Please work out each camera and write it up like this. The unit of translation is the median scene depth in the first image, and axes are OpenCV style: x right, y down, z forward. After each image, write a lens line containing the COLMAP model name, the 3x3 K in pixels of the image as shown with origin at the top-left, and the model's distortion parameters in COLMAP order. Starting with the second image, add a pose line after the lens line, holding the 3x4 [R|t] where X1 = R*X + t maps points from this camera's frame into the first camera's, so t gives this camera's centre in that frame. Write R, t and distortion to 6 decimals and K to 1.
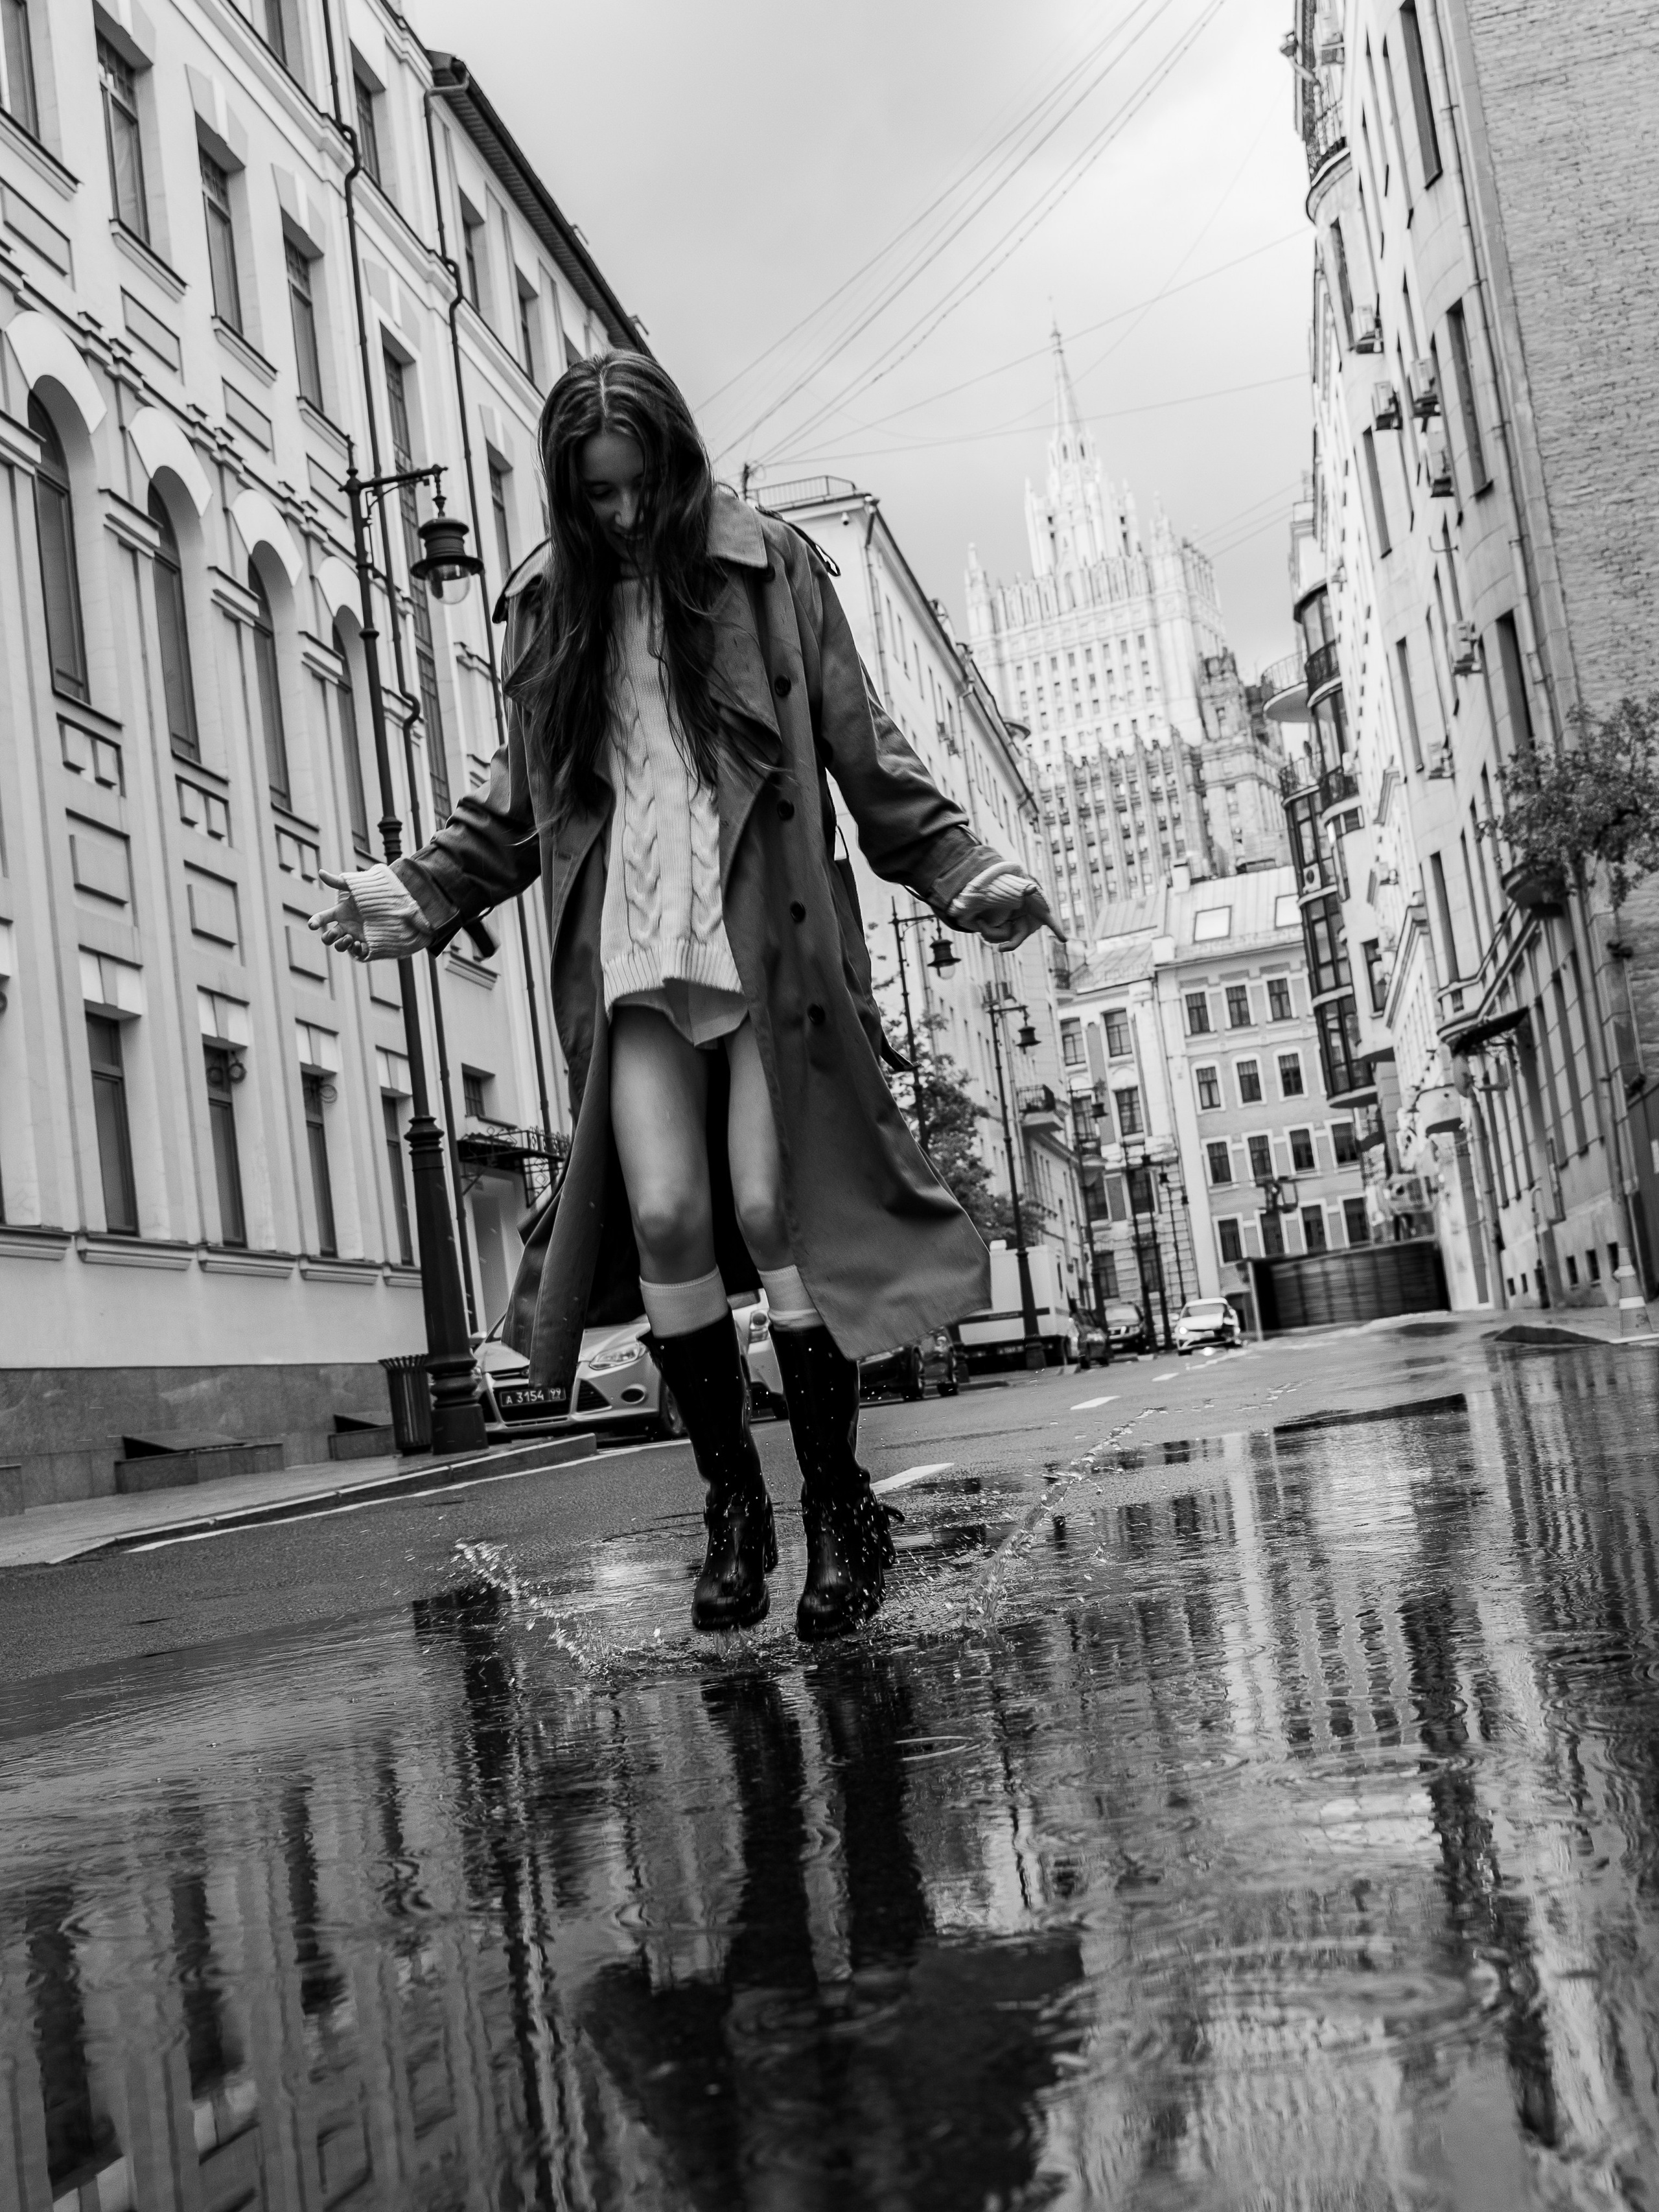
lens RADIAL K [[2570.5, 0, 838.9], [0, 2570.5, 1136.1], [0, 0, 1]] dist [-0.007410, 0.011248]
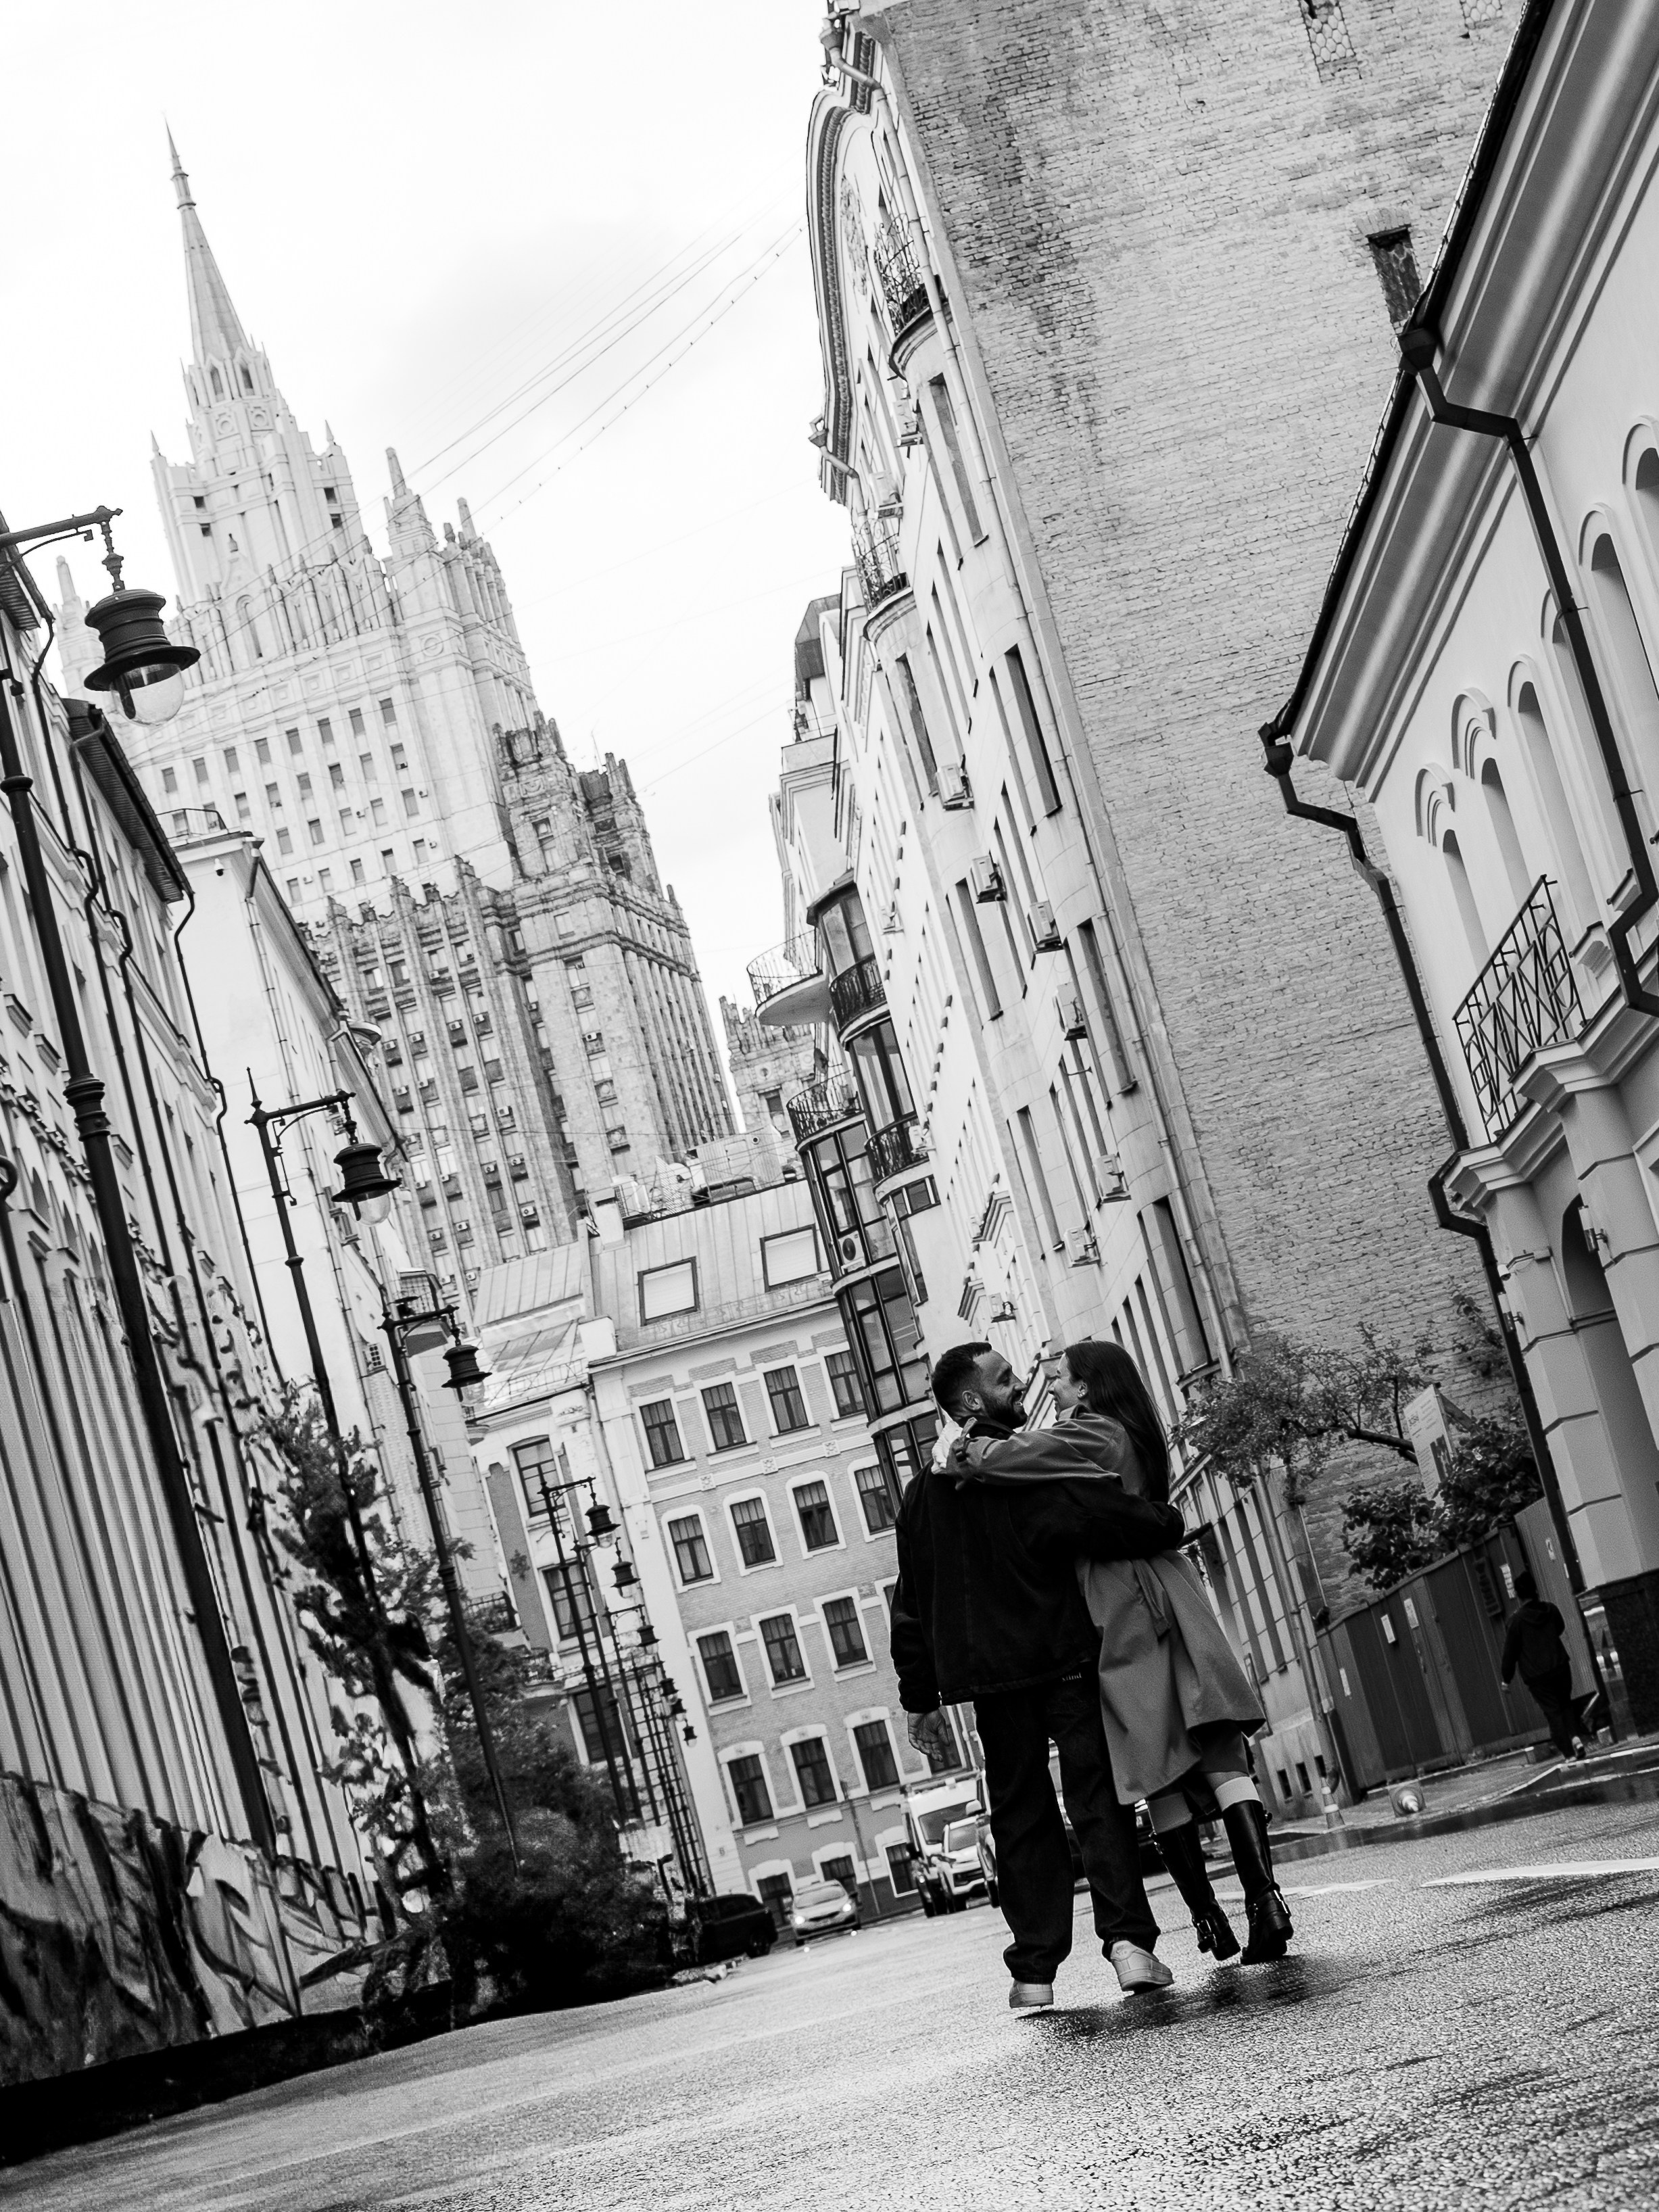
lens RADIAL K [[5335.6, 0, 1033.3], [0, 5335.6, 755.0], [0, 0, 1]] dist [0.001470, -0.096931]
pose [[0.964759, -0.072176, 0.253042, -0.144863], [0.109916, 0.984269, -0.138322, -0.030839], [-0.239078, 0.161261, 0.957516, -0.488757]]
